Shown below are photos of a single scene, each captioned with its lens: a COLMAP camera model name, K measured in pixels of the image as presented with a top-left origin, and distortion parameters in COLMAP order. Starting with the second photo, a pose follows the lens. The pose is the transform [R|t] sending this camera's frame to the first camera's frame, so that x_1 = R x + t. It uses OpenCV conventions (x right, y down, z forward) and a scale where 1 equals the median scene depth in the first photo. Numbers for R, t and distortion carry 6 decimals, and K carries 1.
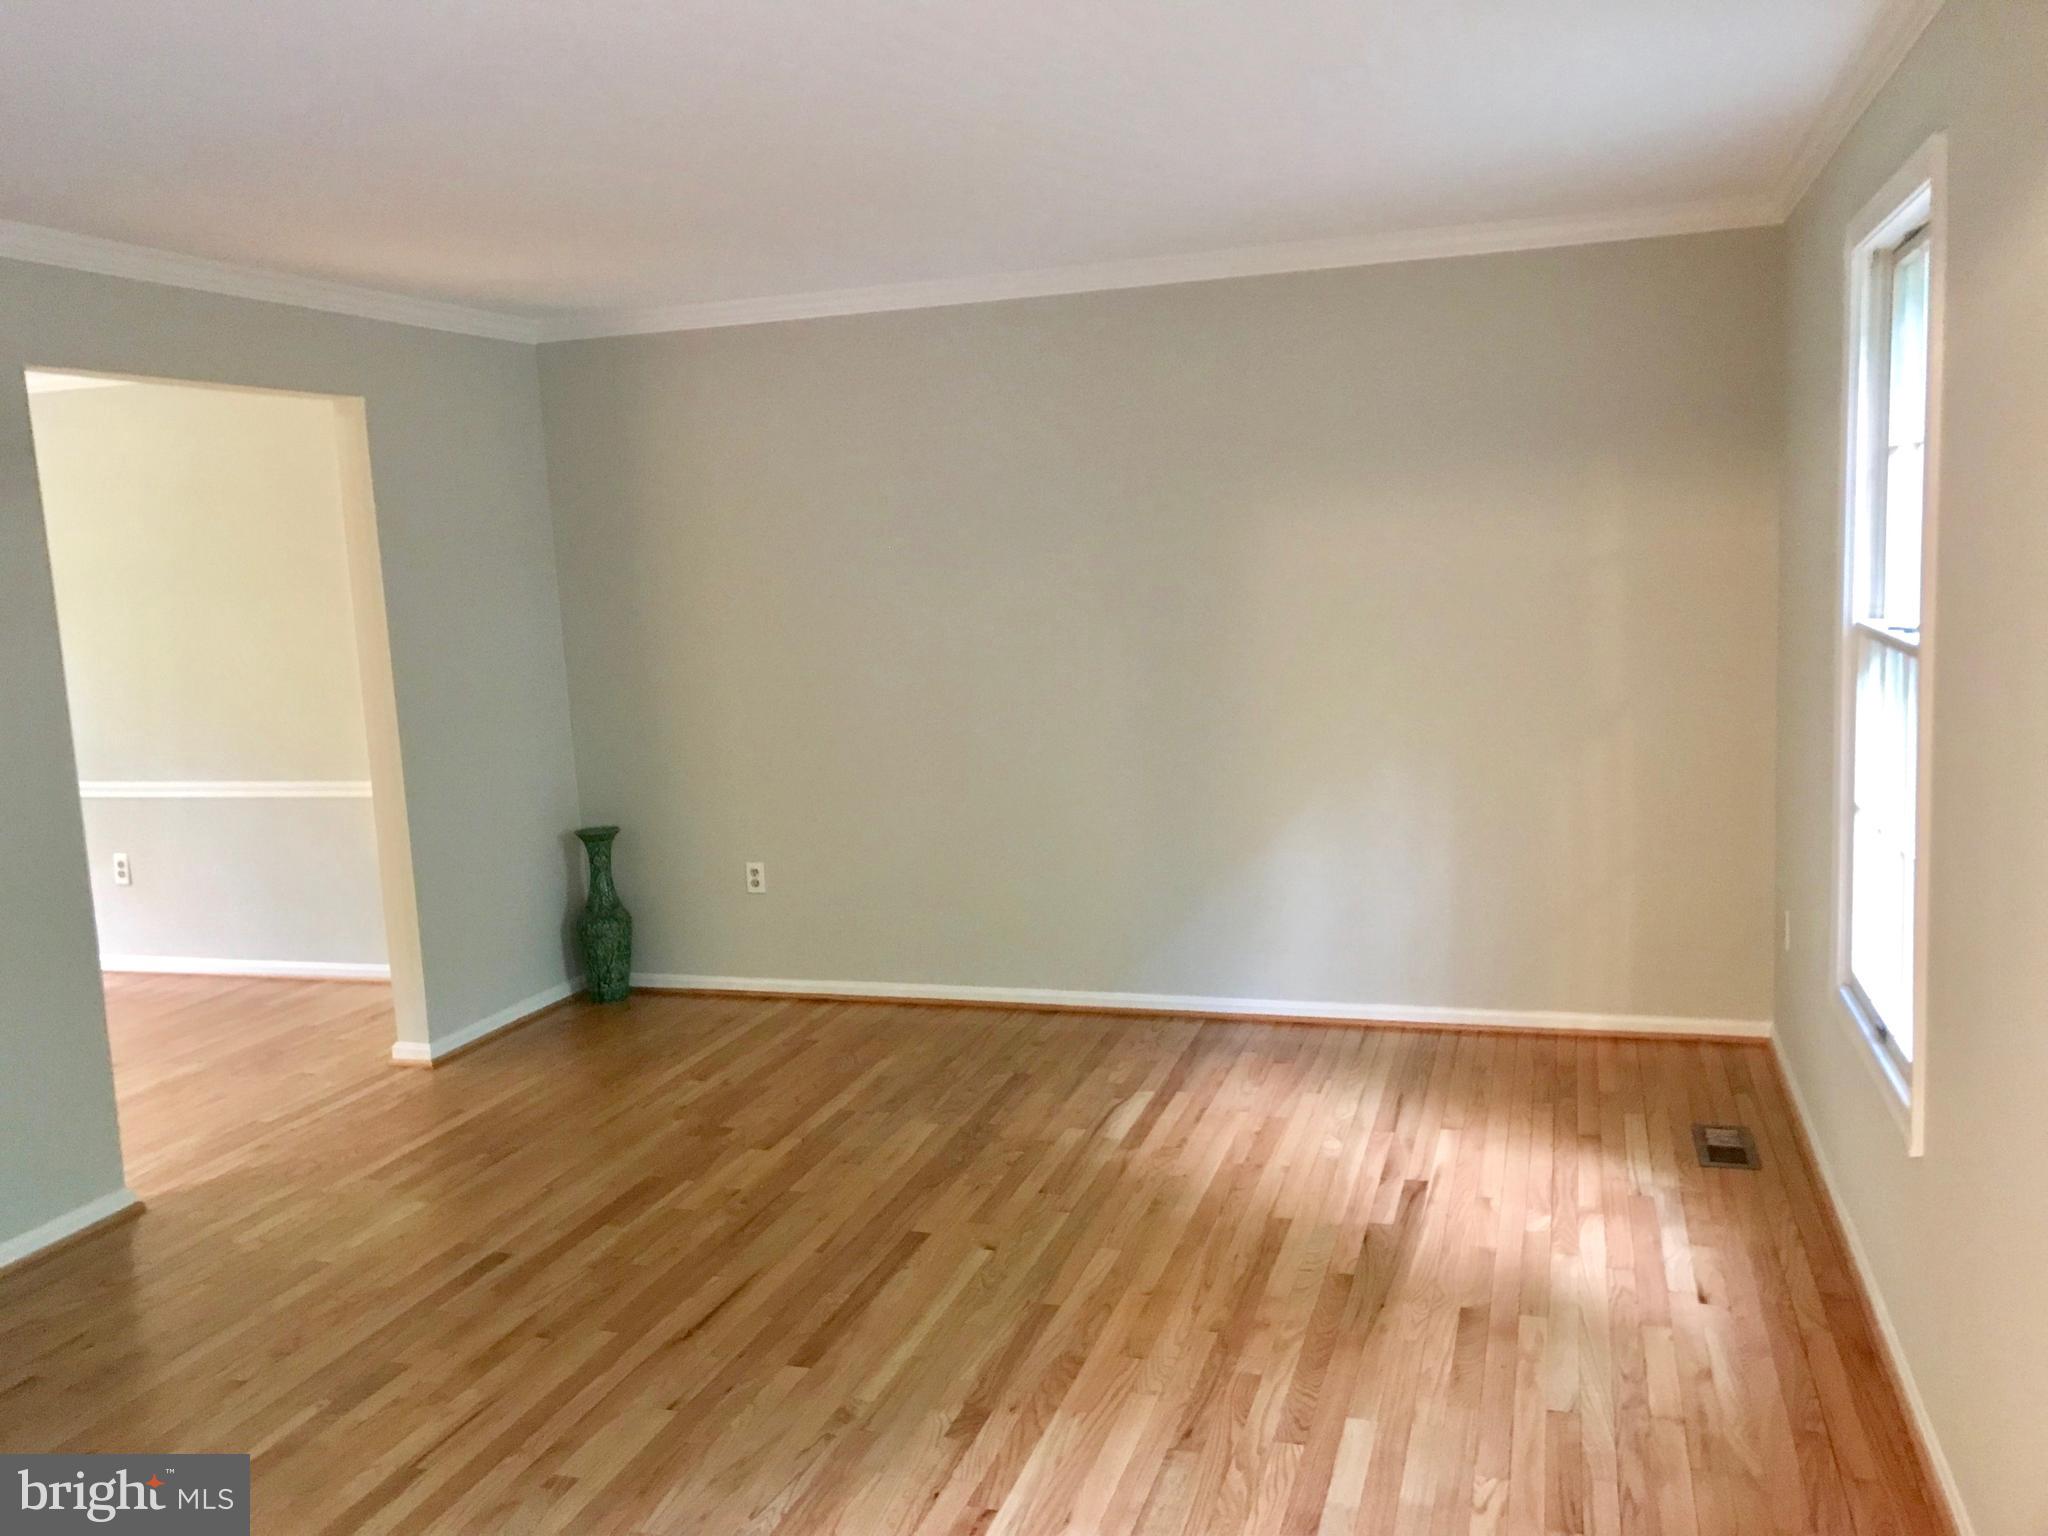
lens RADIAL K [[1685.3, 0, 1024.0], [0, 1685.3, 768.0], [0, 0, 1]] dist [0.007759, -0.003093]
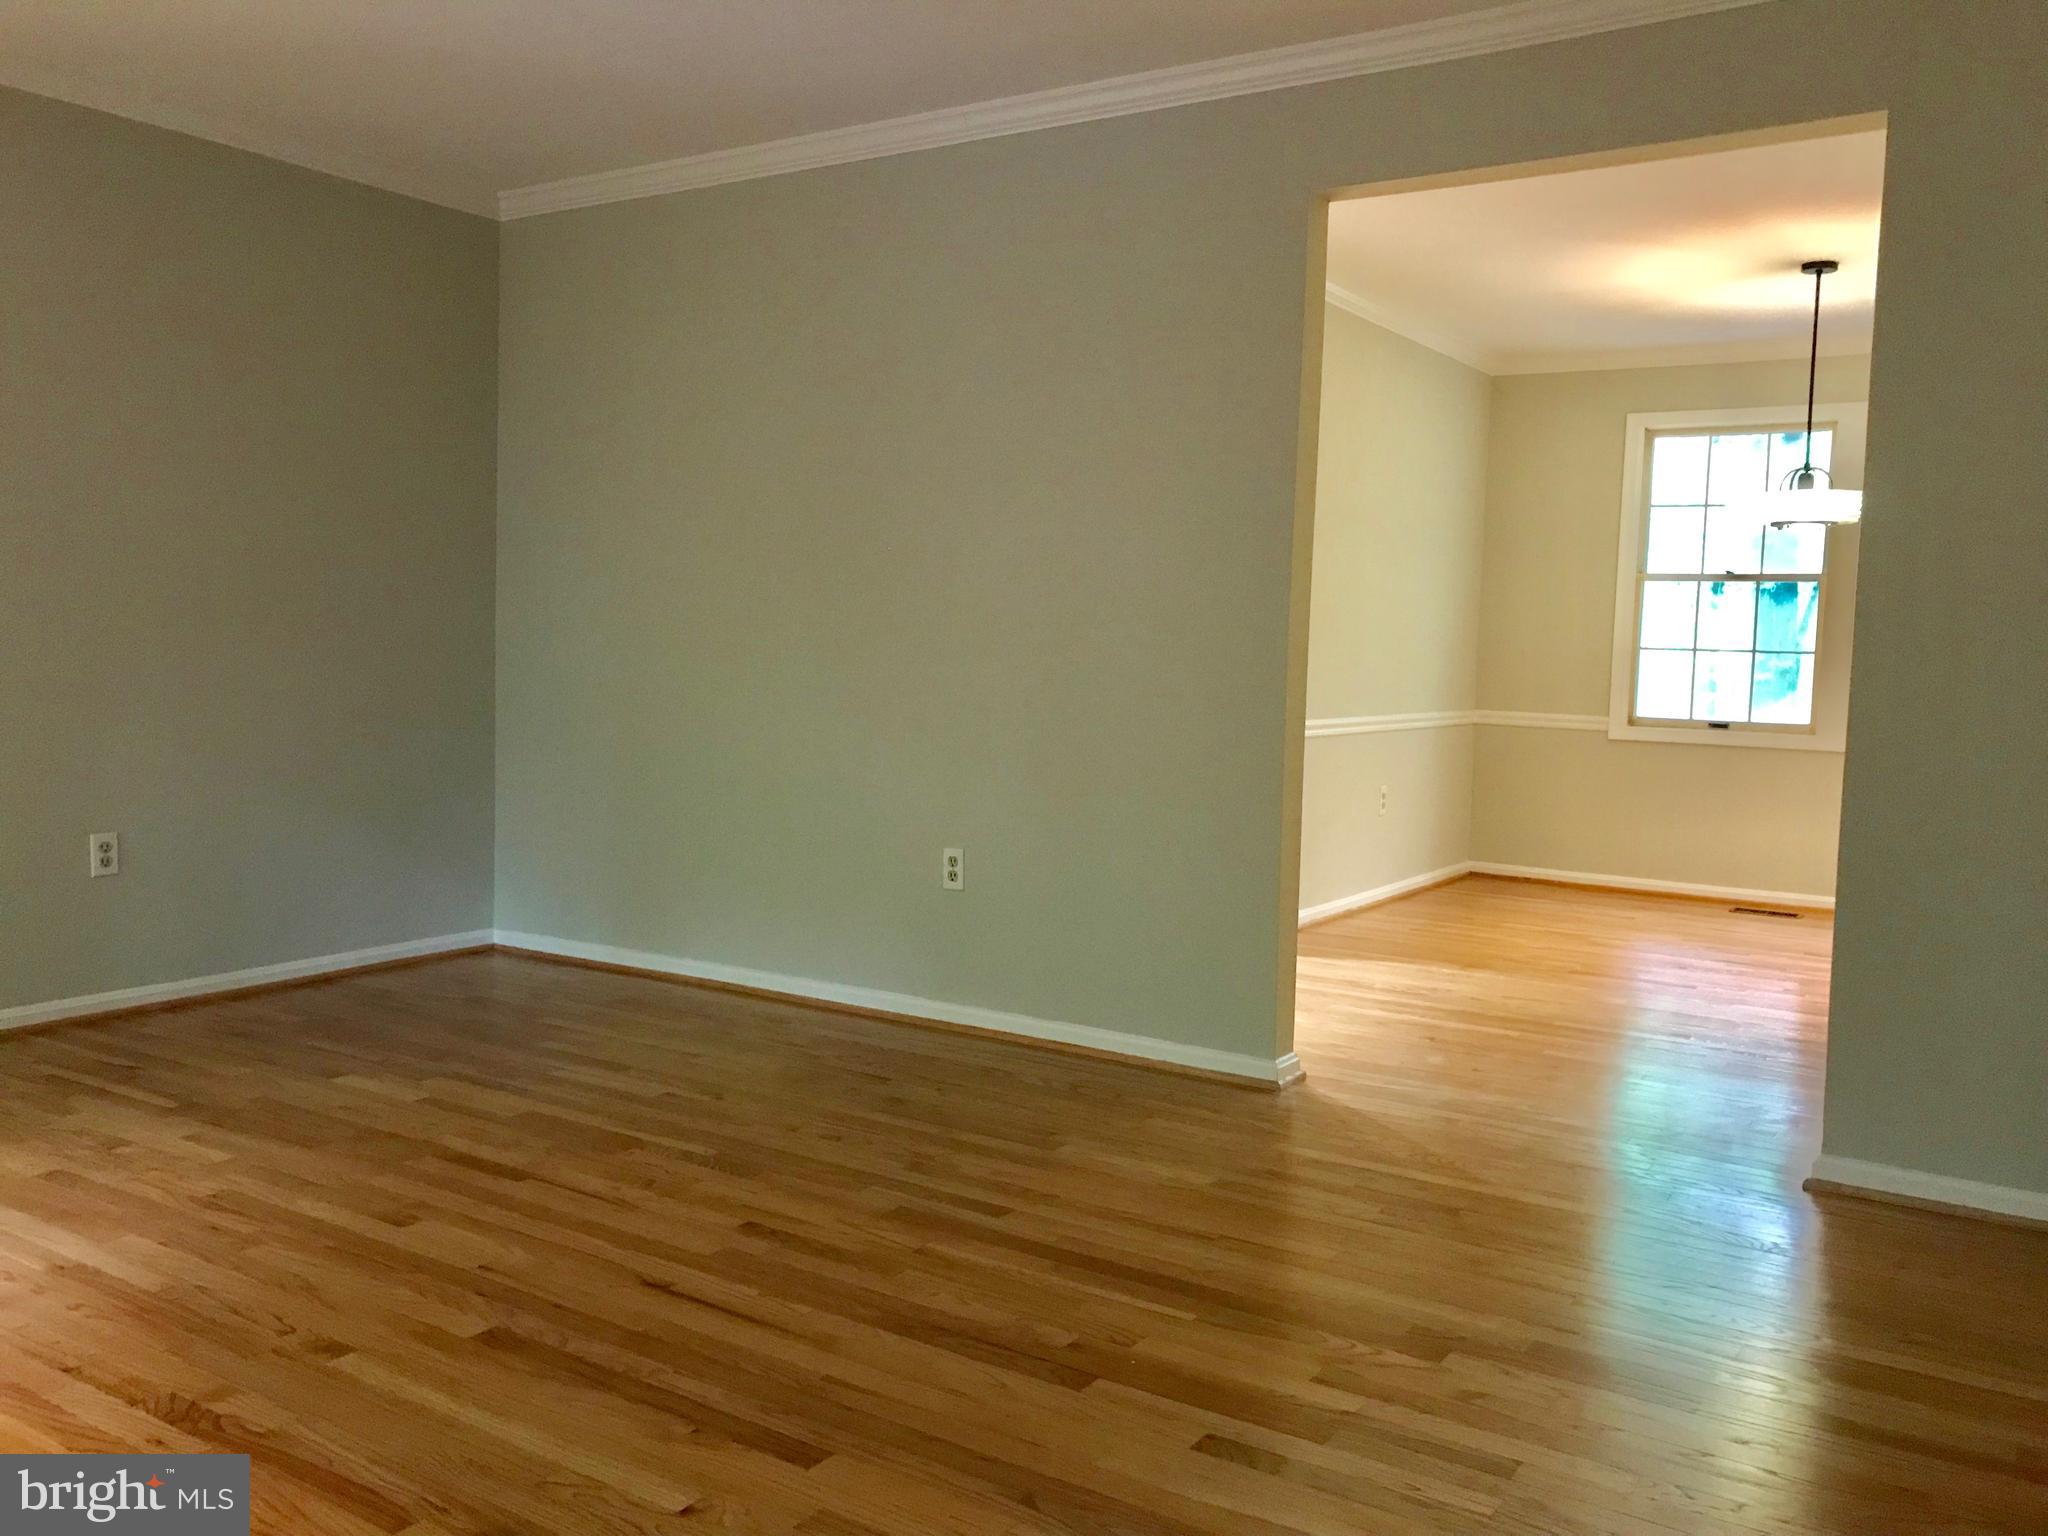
lens RADIAL K [[1685.3, 0, 1024.0], [0, 1685.3, 768.0], [0, 0, 1]] dist [0.007759, -0.003093]
pose [[-0.269691, 0.107569, -0.956920, 0.450669], [-0.147153, 0.977466, 0.151351, -0.039213], [0.951637, 0.181631, -0.247785, 1.242591]]
